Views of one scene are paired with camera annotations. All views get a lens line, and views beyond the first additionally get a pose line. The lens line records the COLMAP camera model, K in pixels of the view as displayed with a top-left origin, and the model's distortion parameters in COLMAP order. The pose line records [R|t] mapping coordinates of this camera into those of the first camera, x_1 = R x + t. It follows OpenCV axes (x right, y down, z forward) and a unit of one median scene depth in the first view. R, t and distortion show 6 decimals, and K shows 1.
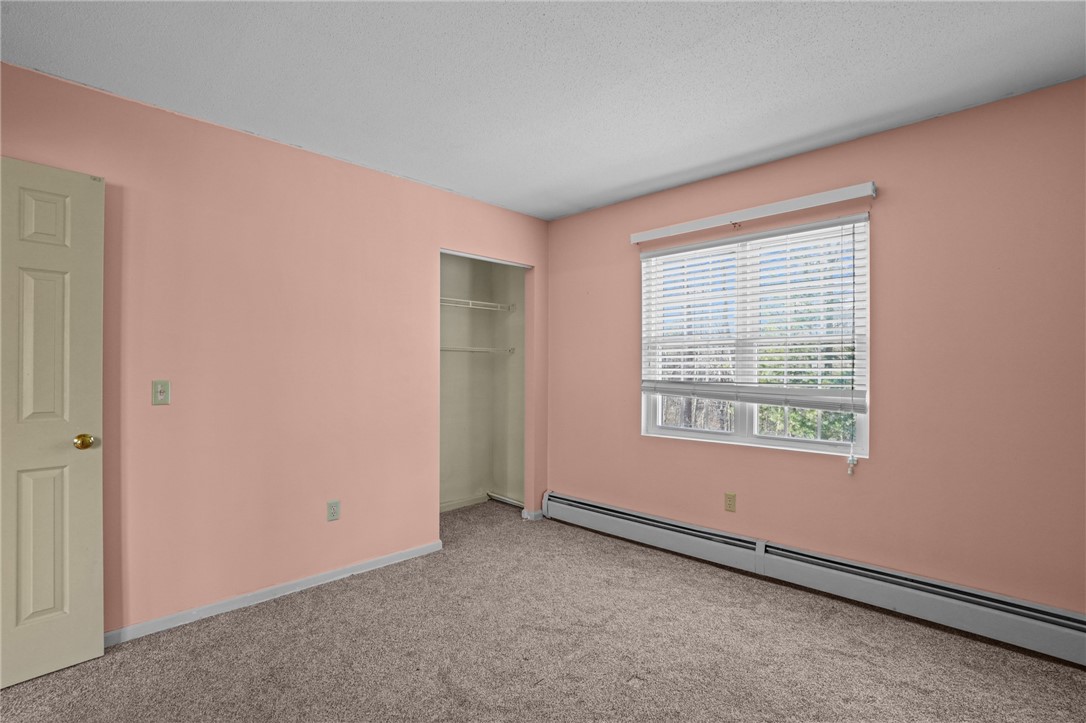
lens RADIAL K [[506.8, 0, 543.0], [0, 506.8, 361.5], [0, 0, 1]] dist [-0.073468, 0.027153]
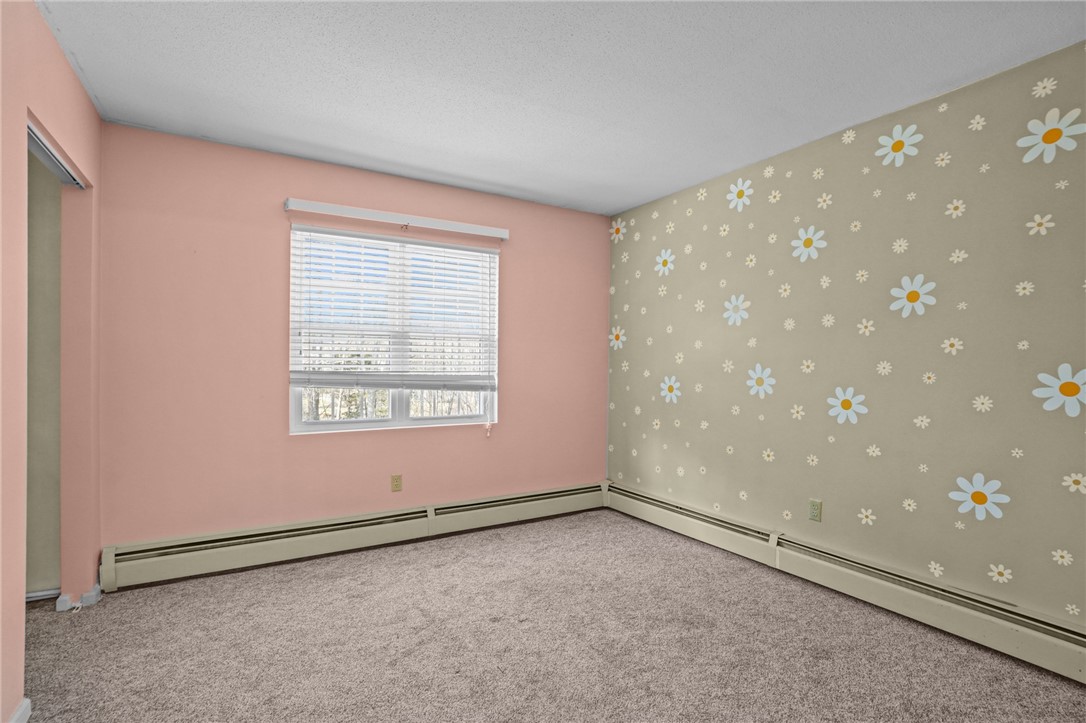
lens RADIAL K [[502.2, 0, 544.9], [0, 502.2, 372.5], [0, 0, 1]] dist [-0.074321, 0.026319]
pose [[0.230774, -0.004163, 0.972998, -0.600073], [-0.011061, 0.999915, 0.006901, 0.033584], [-0.972945, -0.012355, 0.230708, 0.451012]]
